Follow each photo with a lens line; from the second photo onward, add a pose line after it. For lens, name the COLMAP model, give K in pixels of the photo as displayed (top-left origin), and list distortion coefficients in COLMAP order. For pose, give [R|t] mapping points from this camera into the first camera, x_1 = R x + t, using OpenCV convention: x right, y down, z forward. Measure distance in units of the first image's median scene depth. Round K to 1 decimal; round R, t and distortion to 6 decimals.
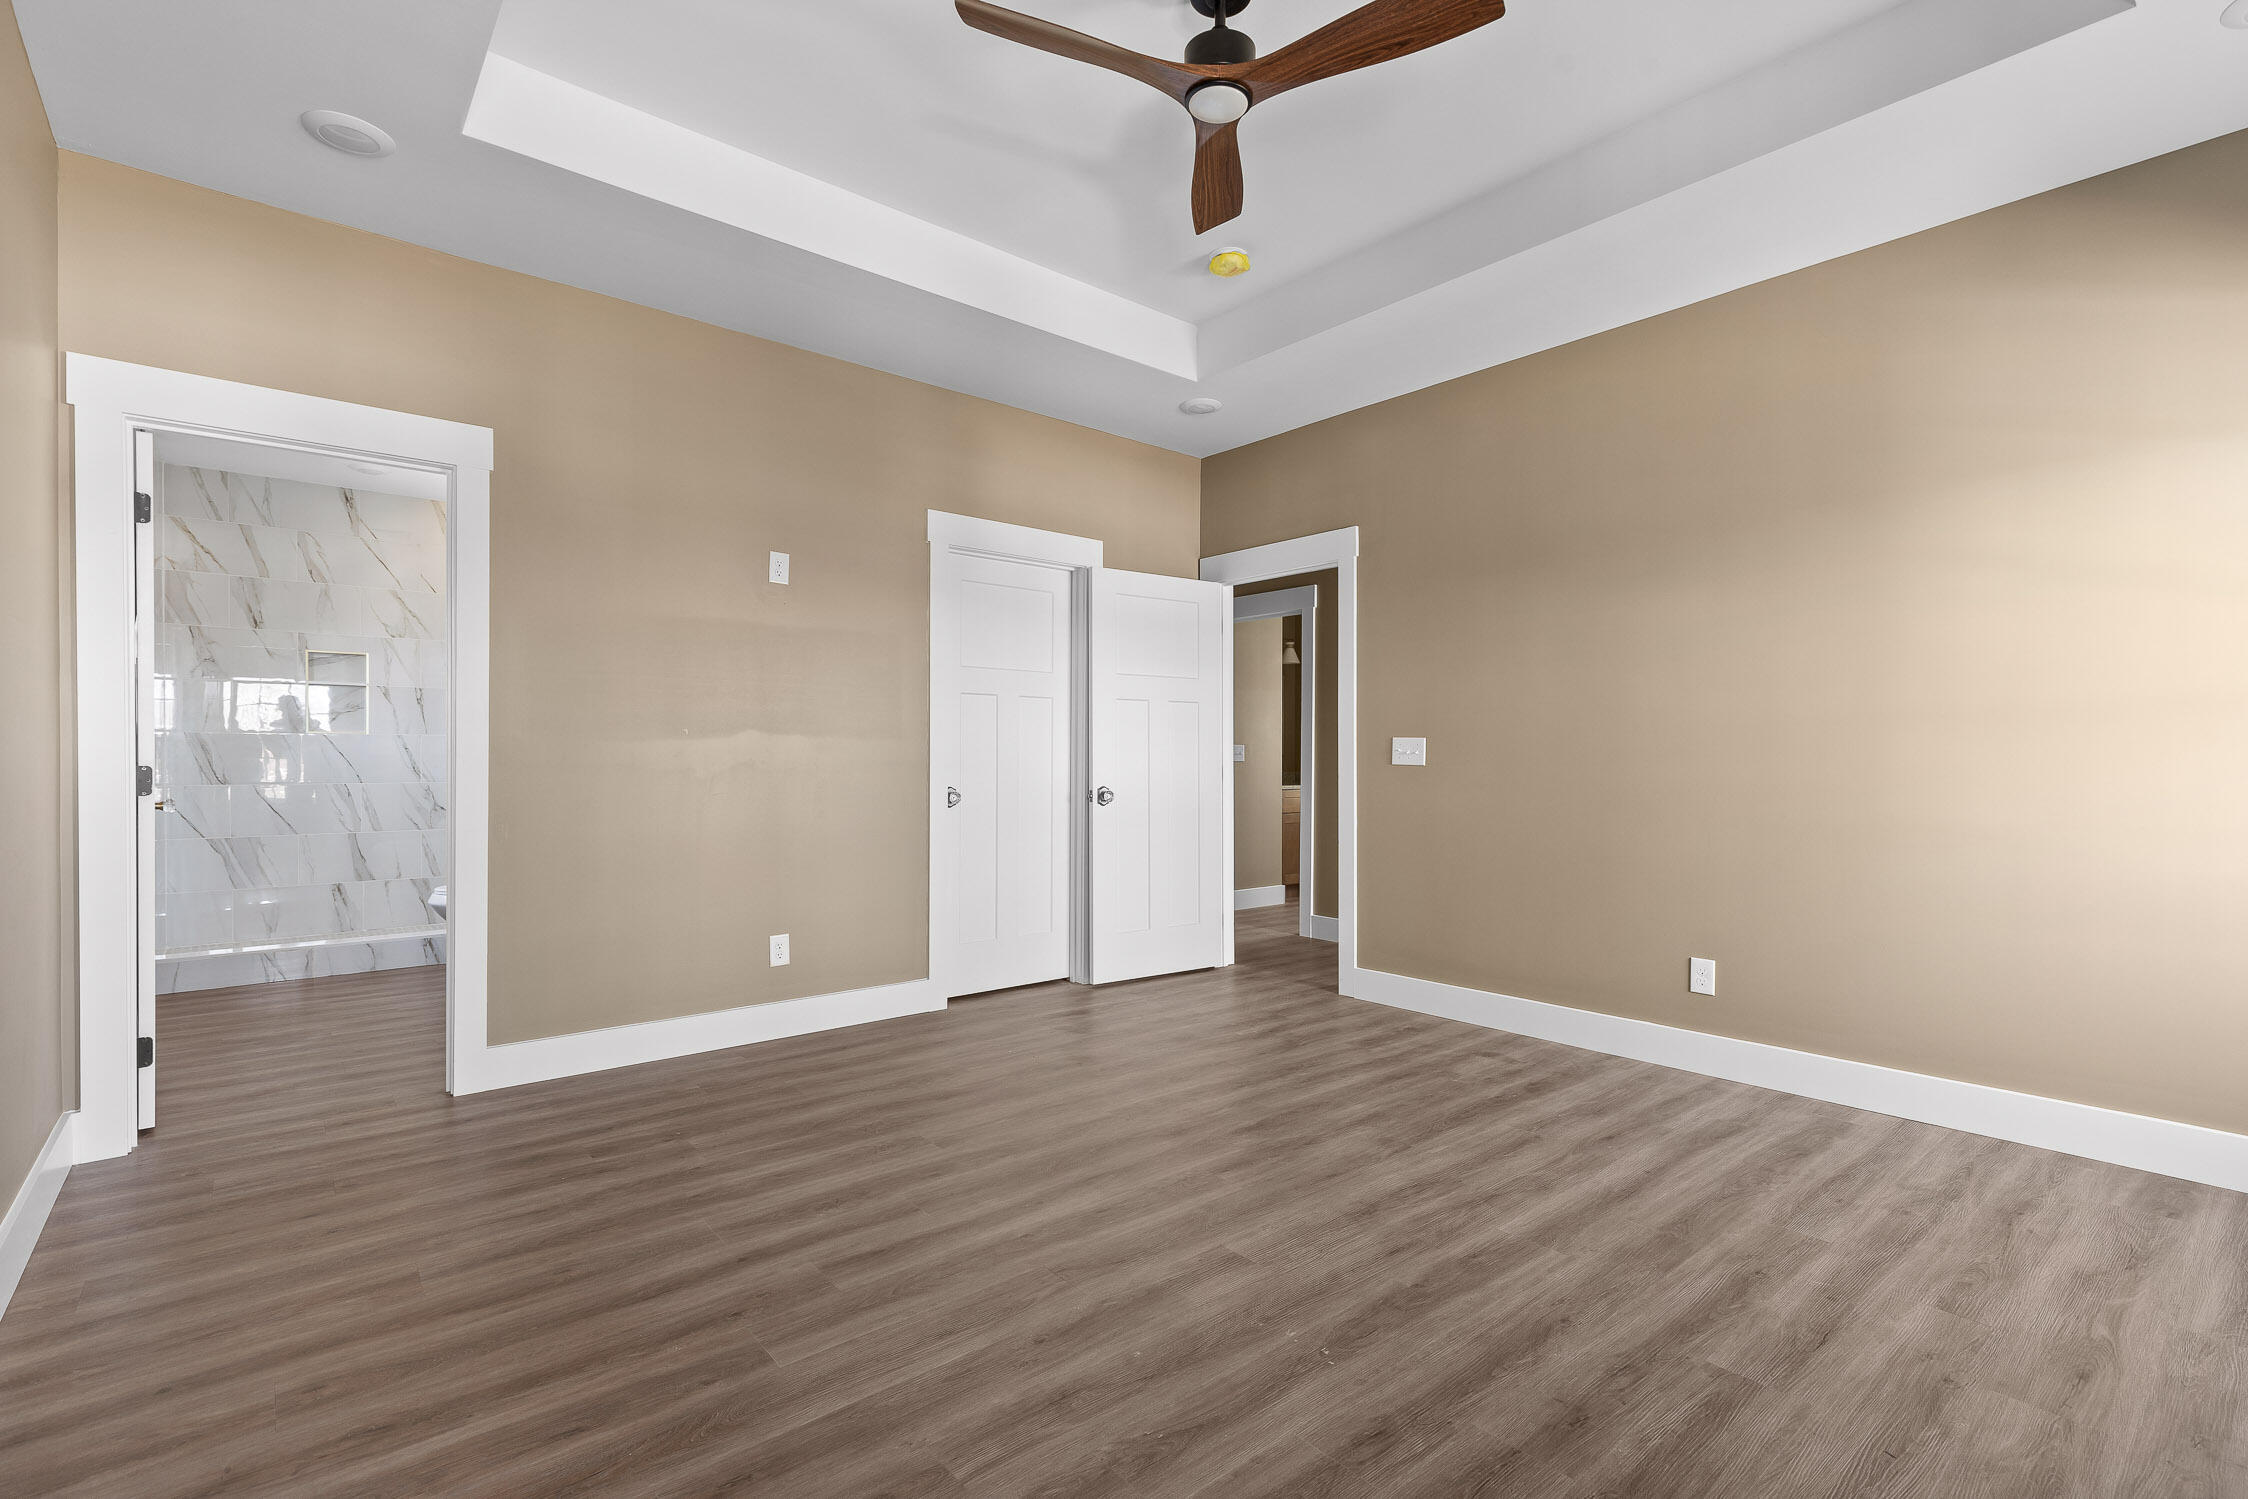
lens RADIAL K [[1029.1, 0, 1129.6], [0, 1029.1, 759.8], [0, 0, 1]] dist [-0.000404, -0.000538]
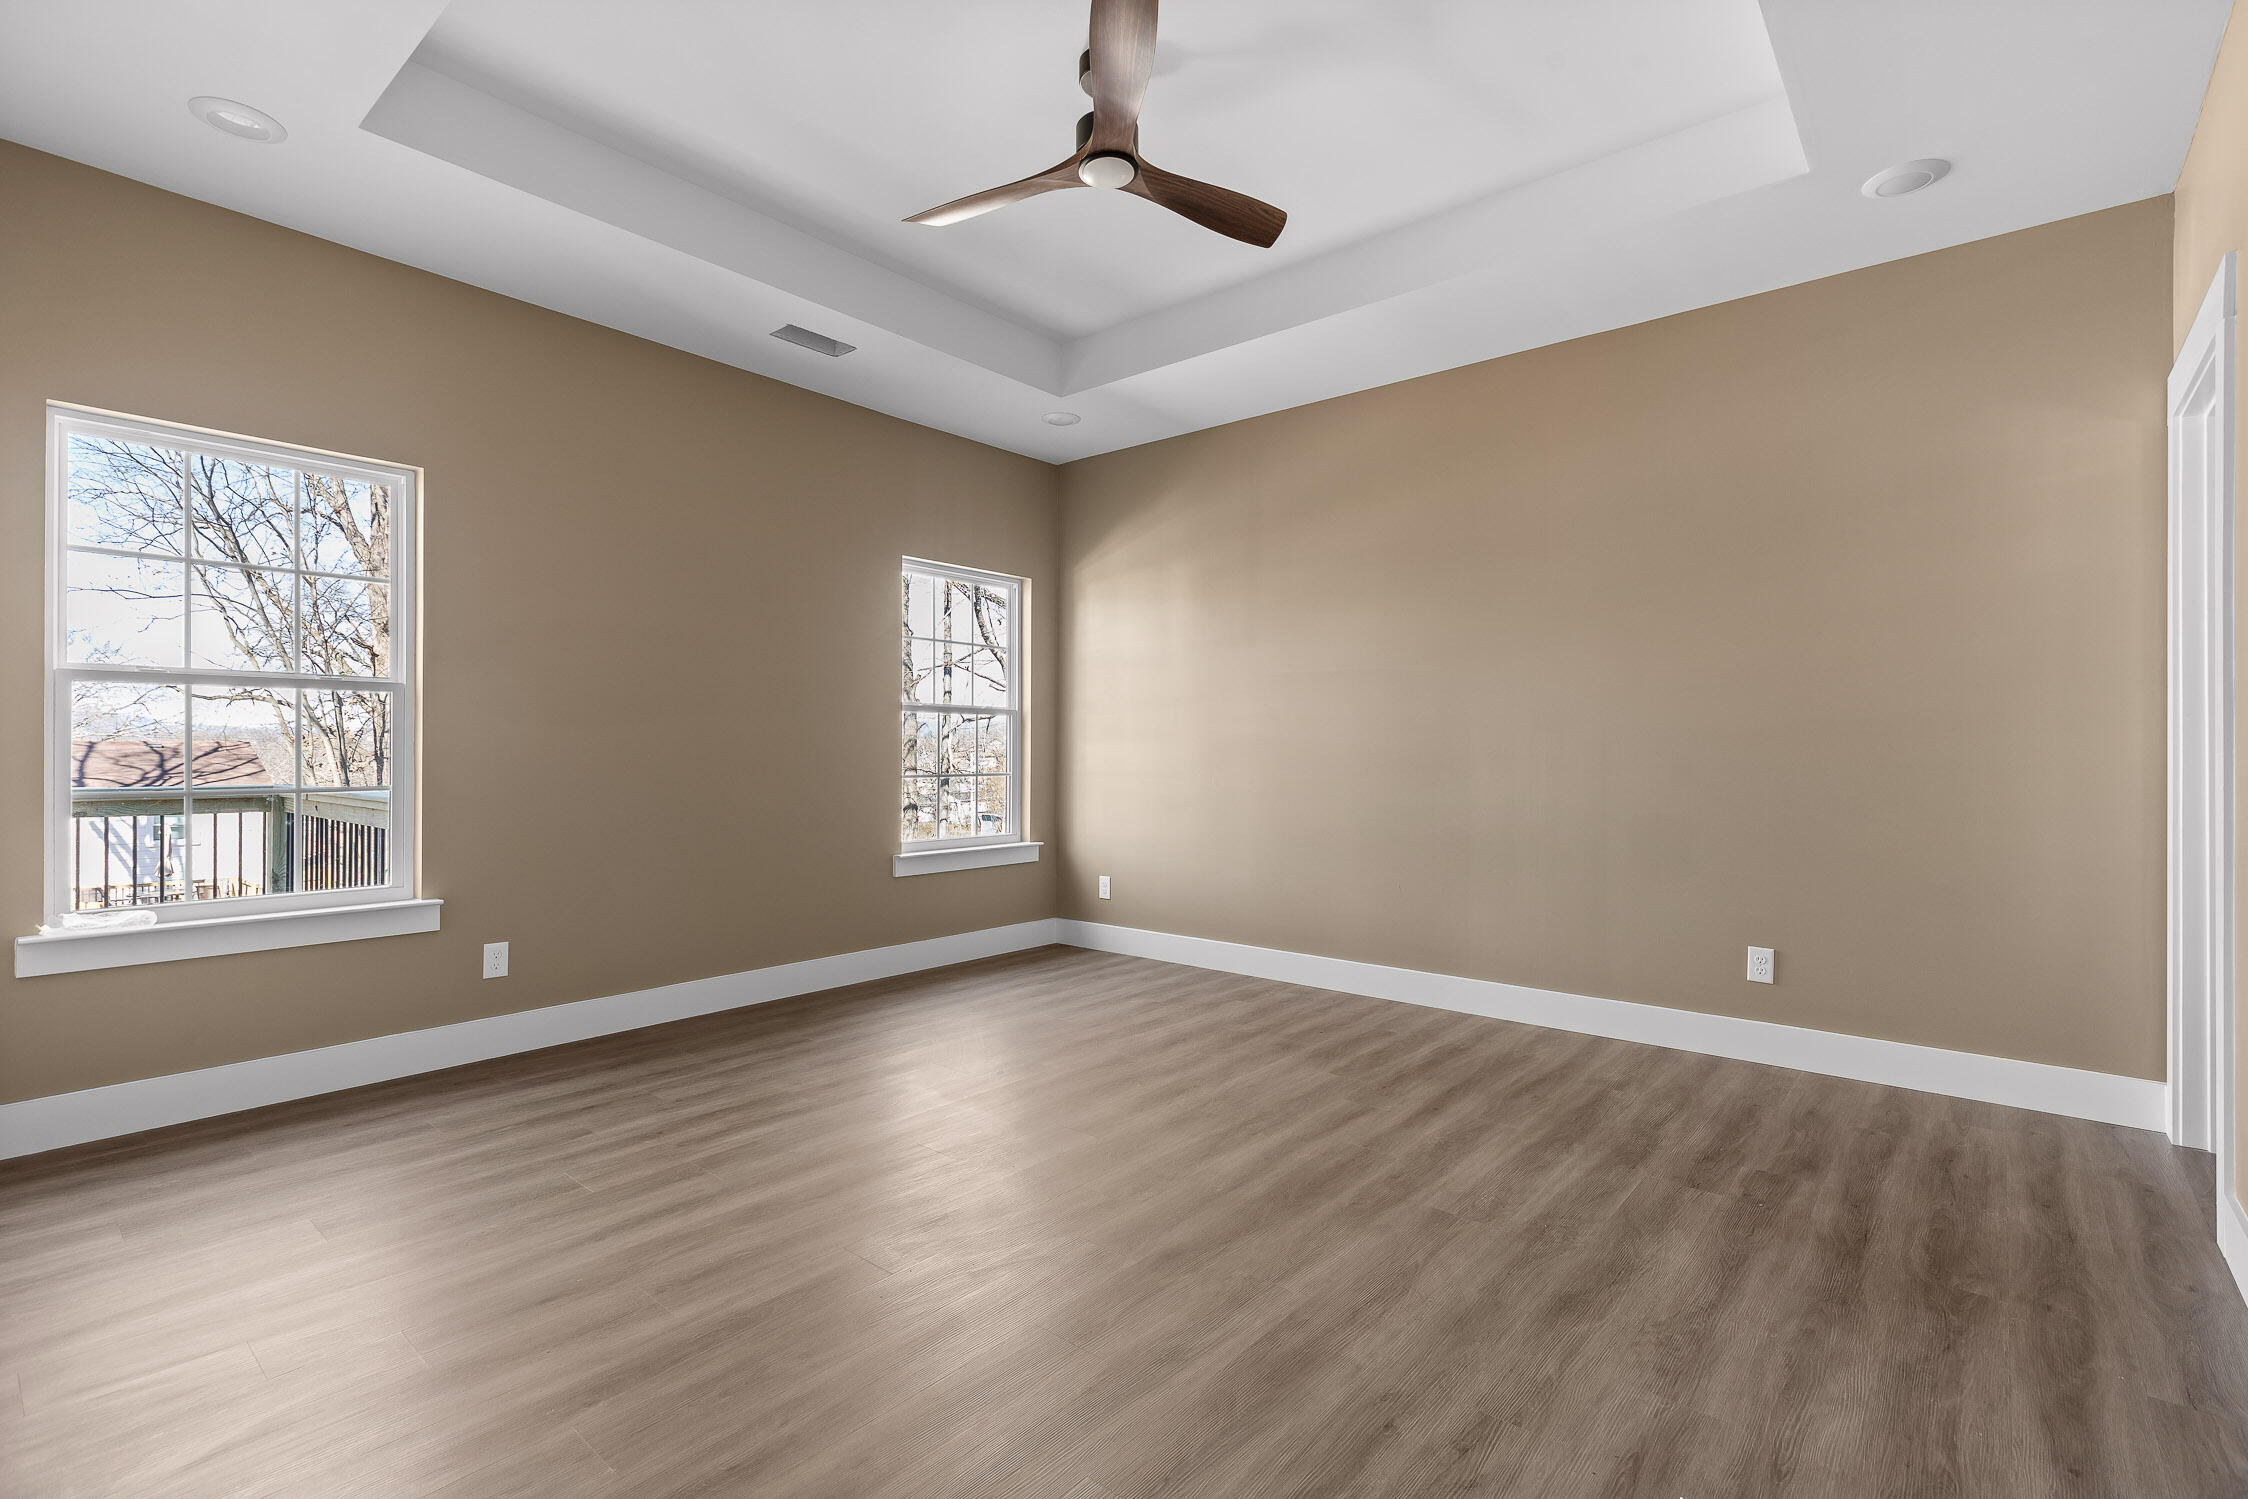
lens RADIAL K [[1029.1, 0, 1127.5], [0, 1029.1, 753.7], [0, 0, 1]] dist [-0.000404, -0.000538]
pose [[-0.987707, -0.004354, -0.156259, 0.230086], [-0.004318, 0.999991, -0.000569, 0.004380], [0.156260, 0.000113, -0.987716, 2.056374]]
